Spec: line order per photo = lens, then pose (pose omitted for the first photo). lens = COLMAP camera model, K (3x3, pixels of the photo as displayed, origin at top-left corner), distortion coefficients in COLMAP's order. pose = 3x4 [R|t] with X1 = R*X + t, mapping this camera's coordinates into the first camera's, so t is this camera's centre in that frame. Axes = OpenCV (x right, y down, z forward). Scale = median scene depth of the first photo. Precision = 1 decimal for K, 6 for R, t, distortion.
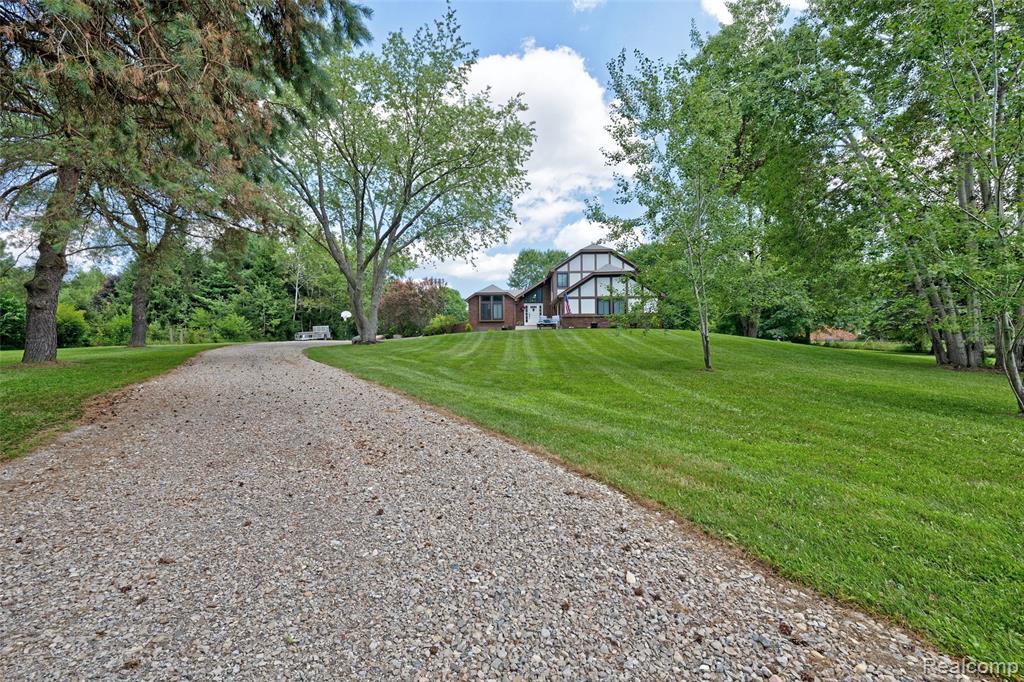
lens RADIAL K [[442.3, 0, 513.8], [0, 442.3, 338.9], [0, 0, 1]] dist [-0.000126, -0.000267]
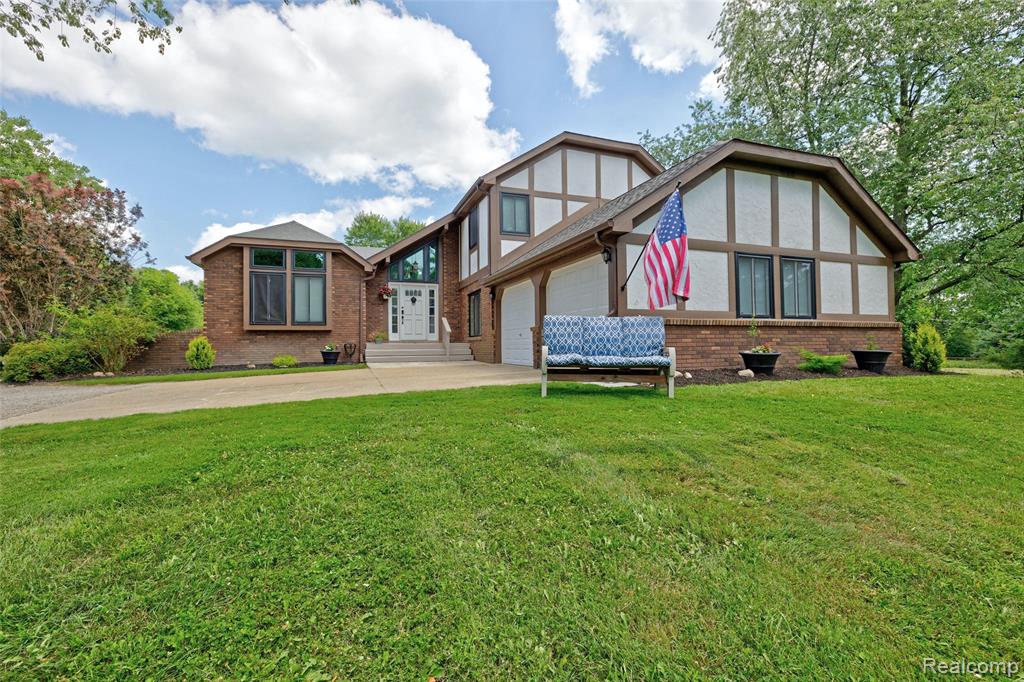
lens RADIAL K [[442.3, 0, 513.8], [0, 442.3, 338.9], [0, 0, 1]] dist [-0.000126, -0.000267]
pose [[0.928824, 0.008096, 0.370432, -0.017594], [-0.005217, 0.999948, -0.008774, -0.032875], [-0.370484, 0.006217, 0.928818, 0.681549]]
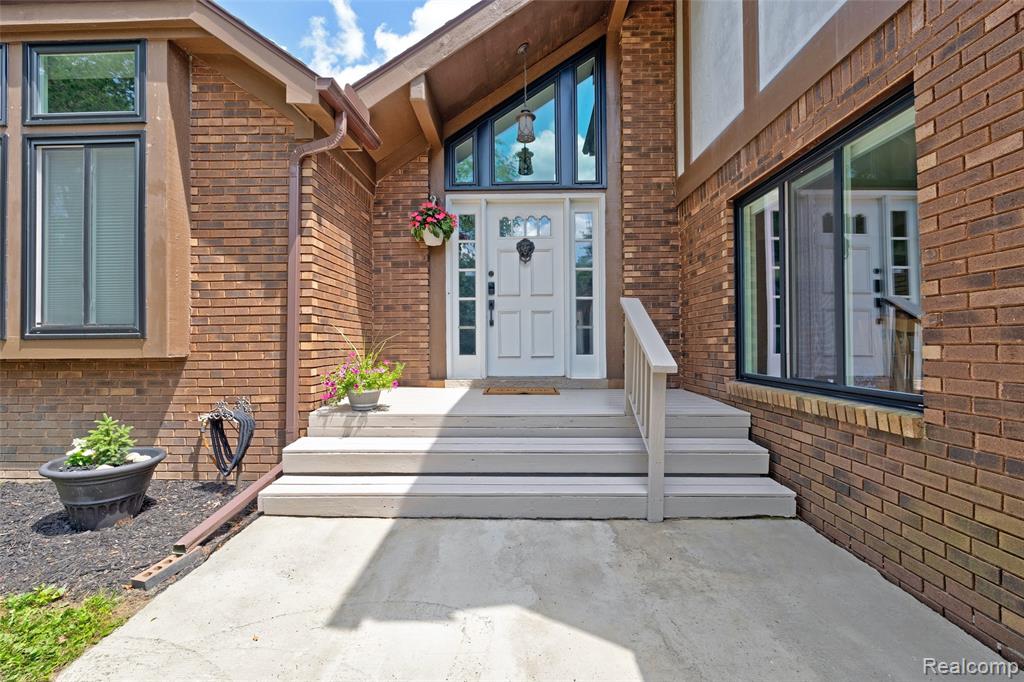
lens RADIAL K [[442.3, 0, 513.8], [0, 442.3, 338.9], [0, 0, 1]] dist [-0.000126, -0.000267]
pose [[0.999962, 0.000743, 0.008709, 0.045016], [-0.000740, 1.000000, -0.000349, -0.046244], [-0.008709, 0.000343, 0.999962, 0.977042]]
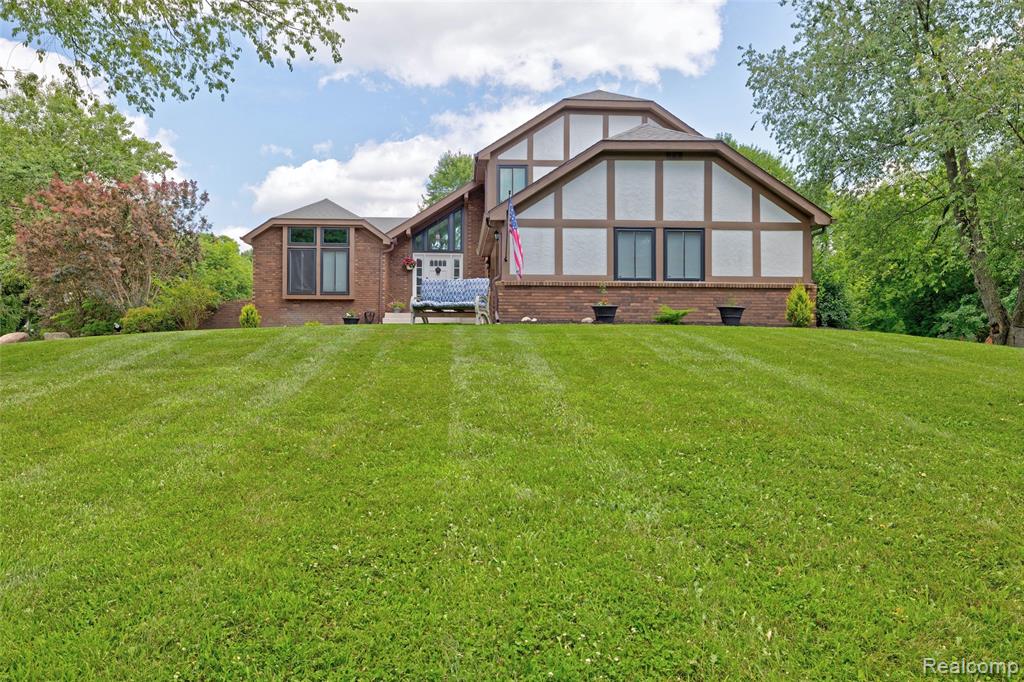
lens RADIAL K [[749.4, 0, 512.0], [0, 749.4, 341.0], [0, 0, 1]] dist [0.006081, 0.001797]
pose [[0.996728, 0.015367, 0.079350, 0.063919], [-0.015626, 0.999874, 0.002643, -0.009949], [-0.079299, -0.003874, 0.996843, 0.402605]]
